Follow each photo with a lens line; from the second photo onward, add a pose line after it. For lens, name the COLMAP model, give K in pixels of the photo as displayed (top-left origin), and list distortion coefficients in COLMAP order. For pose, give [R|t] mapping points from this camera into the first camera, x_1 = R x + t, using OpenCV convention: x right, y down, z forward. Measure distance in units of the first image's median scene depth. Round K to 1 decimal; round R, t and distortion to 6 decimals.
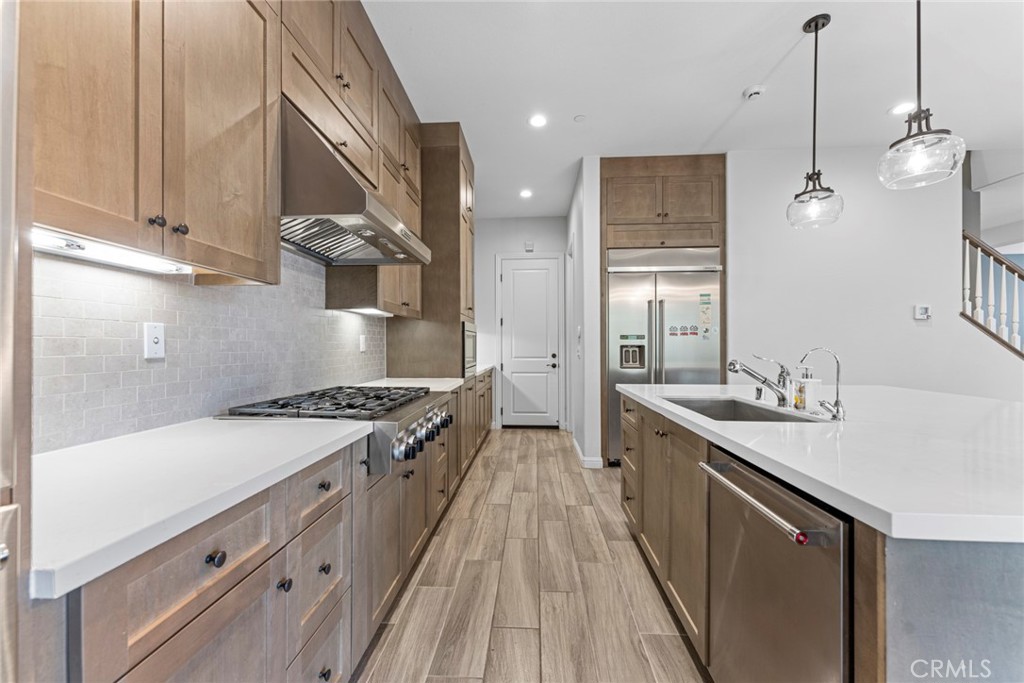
lens RADIAL K [[409.2, 0, 511.0], [0, 409.2, 344.7], [0, 0, 1]] dist [-0.000043, -0.000087]
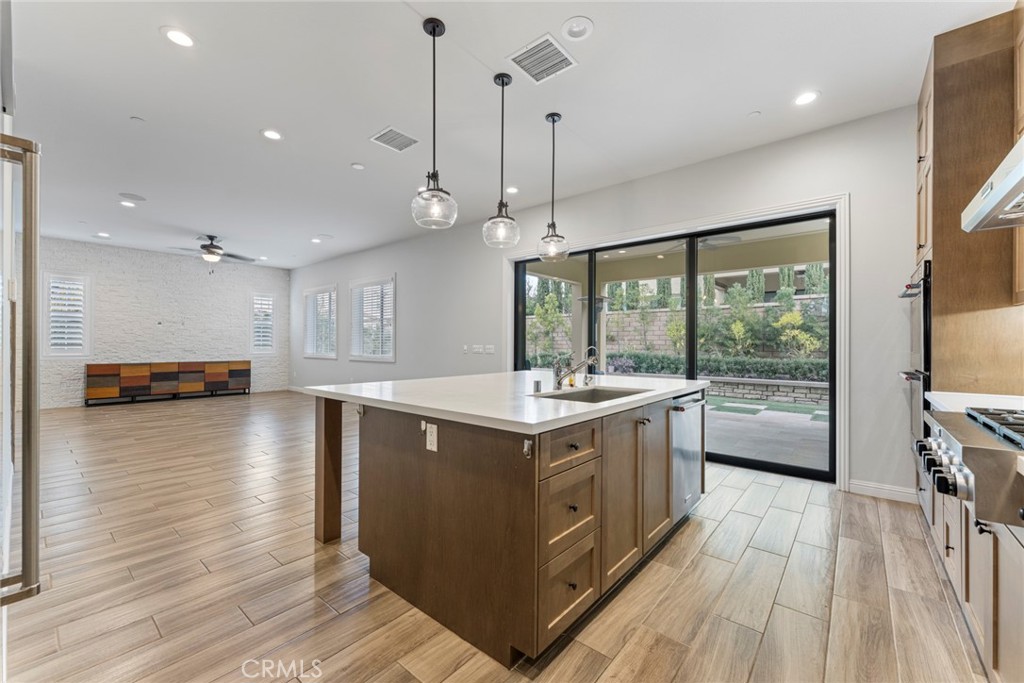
lens RADIAL K [[409.2, 0, 513.5], [0, 409.2, 342.6], [0, 0, 1]] dist [-0.000043, -0.000087]
pose [[-0.802528, 0.005954, 0.596584, -0.022879], [-0.001447, 0.999928, -0.011927, 0.009526], [-0.596612, -0.010435, -0.802462, 1.903528]]
